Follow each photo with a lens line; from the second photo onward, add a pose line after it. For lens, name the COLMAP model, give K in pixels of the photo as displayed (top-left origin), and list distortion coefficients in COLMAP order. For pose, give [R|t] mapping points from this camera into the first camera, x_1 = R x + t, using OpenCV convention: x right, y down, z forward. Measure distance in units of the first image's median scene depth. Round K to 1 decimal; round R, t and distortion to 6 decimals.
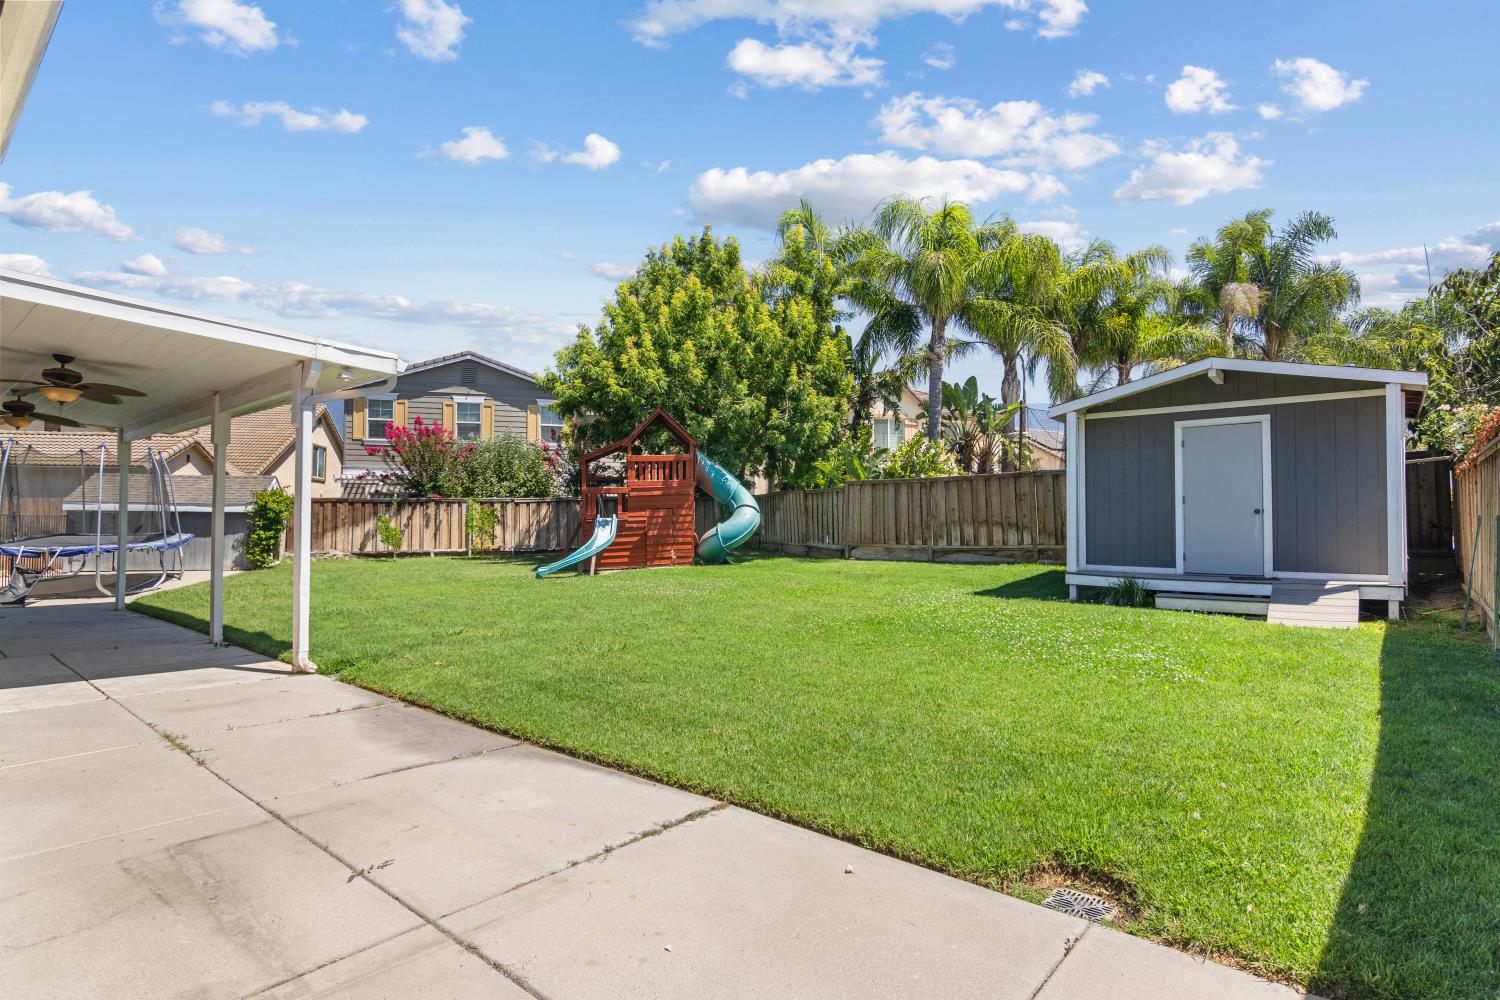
lens RADIAL K [[757.7, 0, 748.9], [0, 757.7, 502.7], [0, 0, 1]] dist [0.000214, 0.000340]
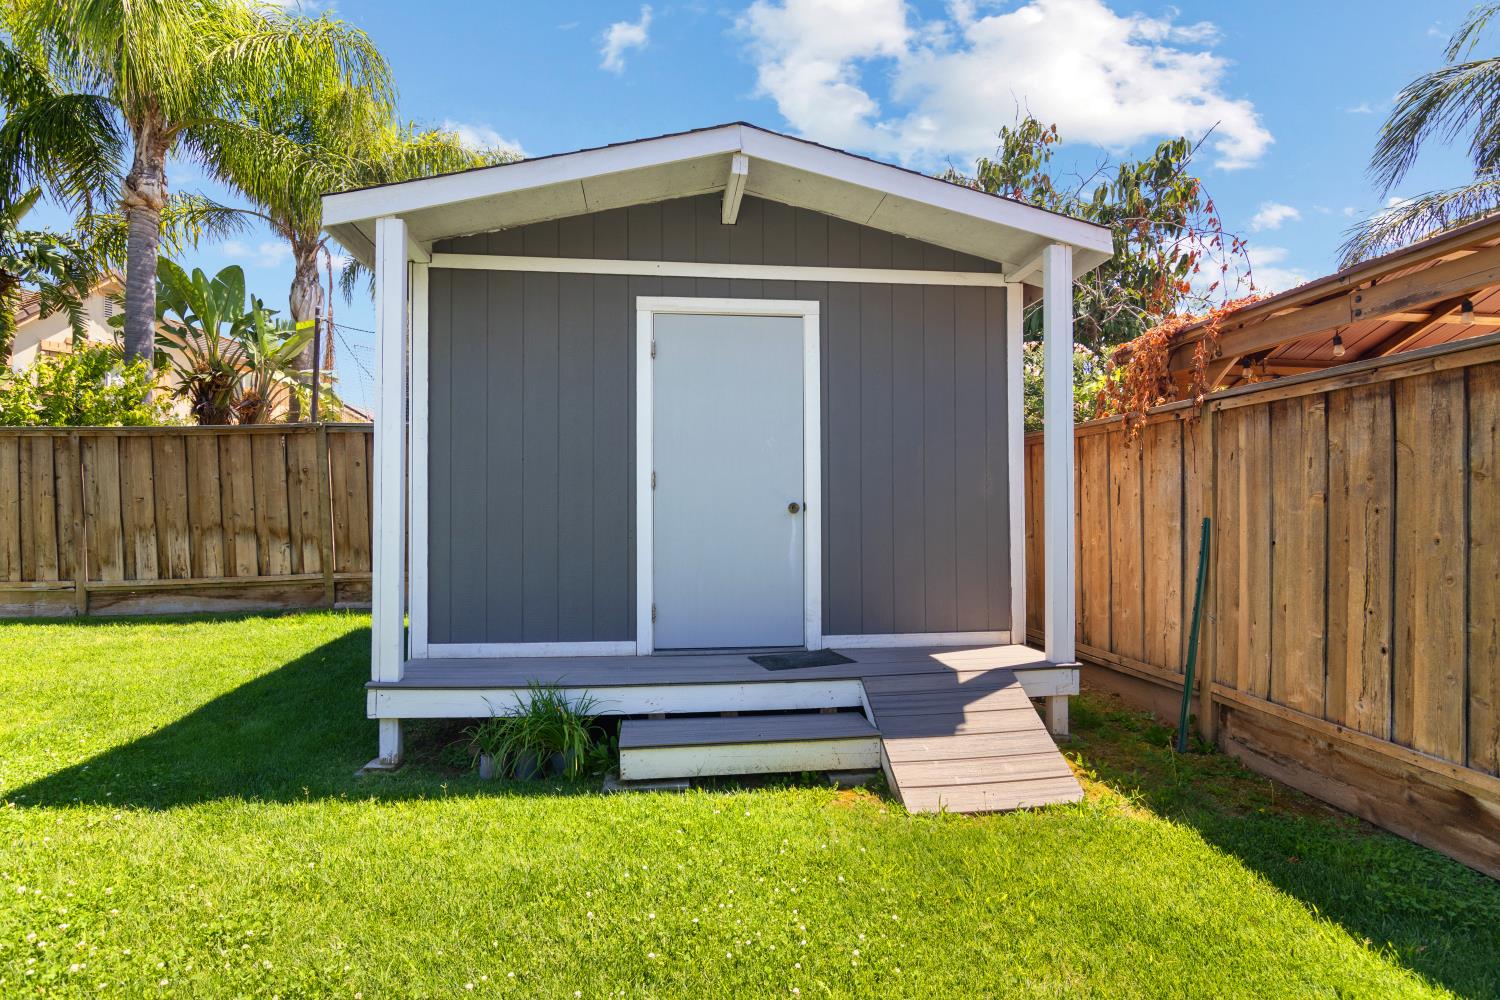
lens RADIAL K [[782.6, 0, 750.0], [0, 782.6, 500.0], [0, 0, 1]] dist [0.000486, -0.000045]
pose [[0.690654, 0.010856, 0.723104, 0.162664], [-0.012927, 0.999913, -0.002665, 0.004575], [-0.723070, -0.007507, 0.690734, 0.367035]]
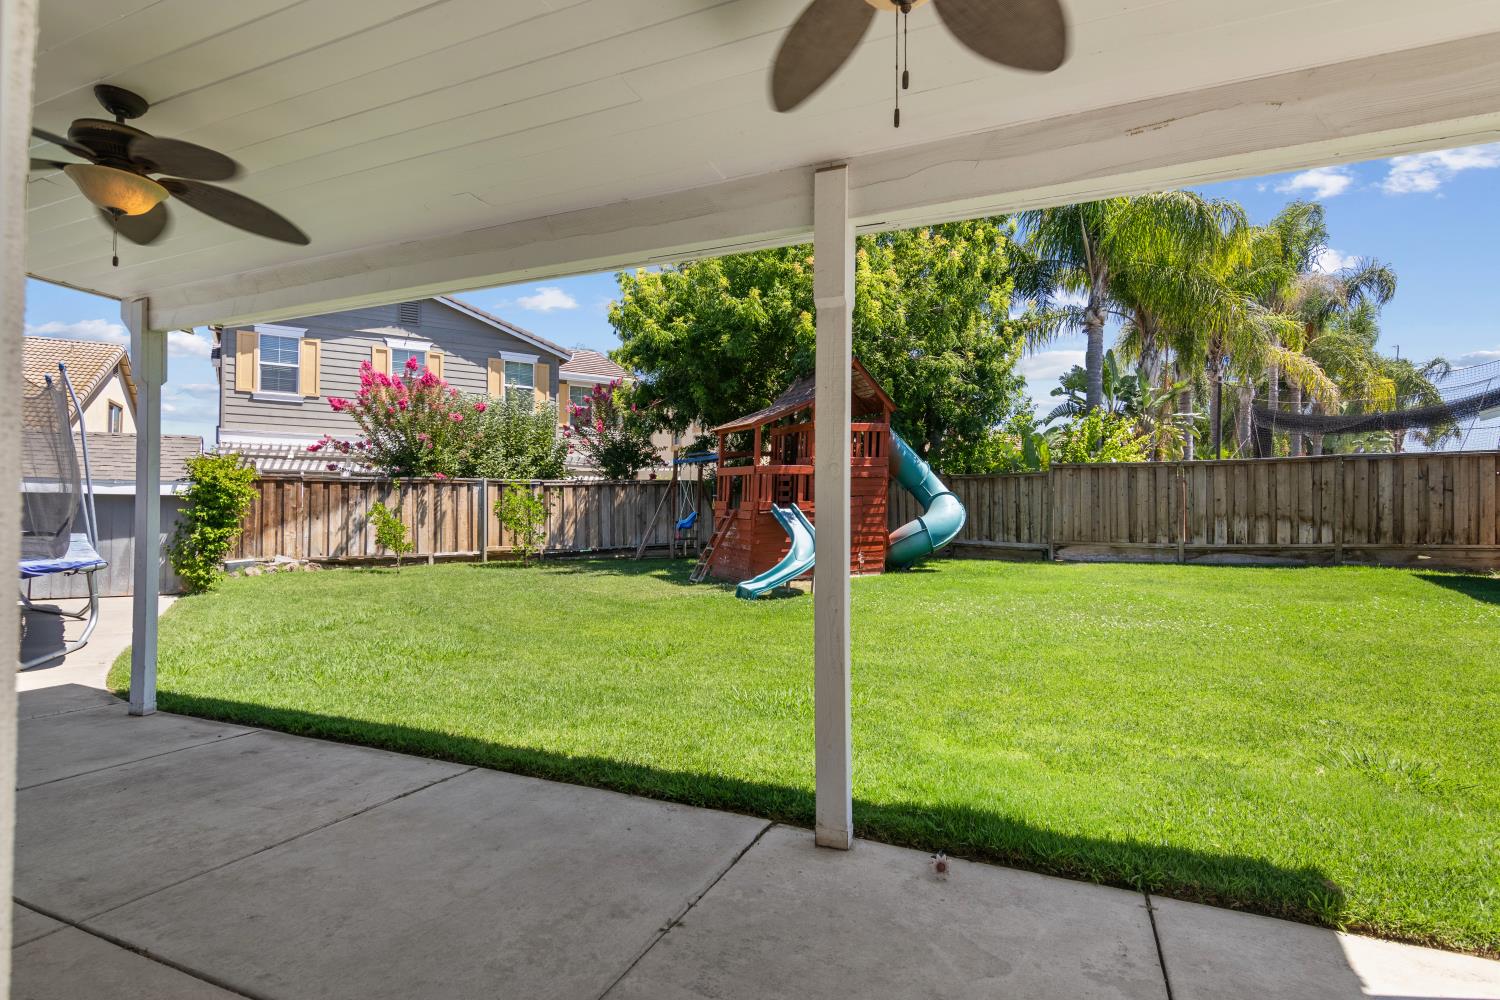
lens RADIAL K [[757.7, 0, 748.9], [0, 757.7, 502.7], [0, 0, 1]] dist [0.000214, 0.000340]
pose [[0.958684, 0.007252, 0.284380, -0.404515], [-0.010571, 0.999893, 0.010140, 0.007511], [-0.284276, -0.012727, 0.958658, 0.314620]]
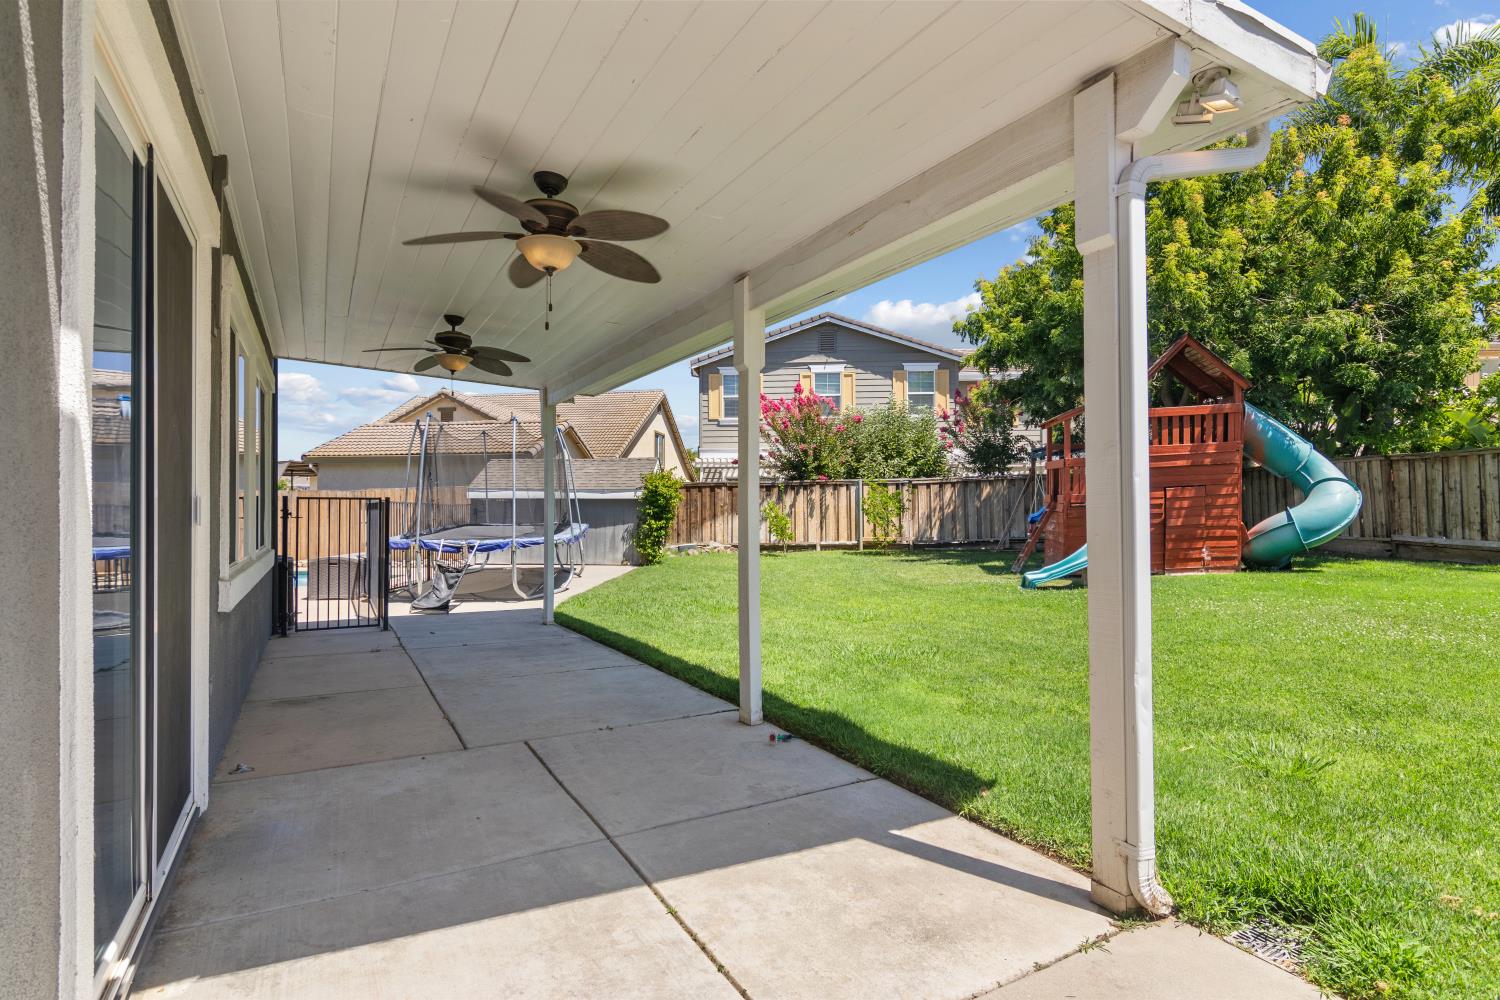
lens RADIAL K [[757.7, 0, 748.9], [0, 757.7, 502.7], [0, 0, 1]] dist [0.000214, 0.000340]
pose [[0.939528, -0.009658, -0.342335, -0.243161], [0.015370, 0.999784, 0.013978, 0.006866], [0.342126, -0.018394, 0.939474, 0.226292]]
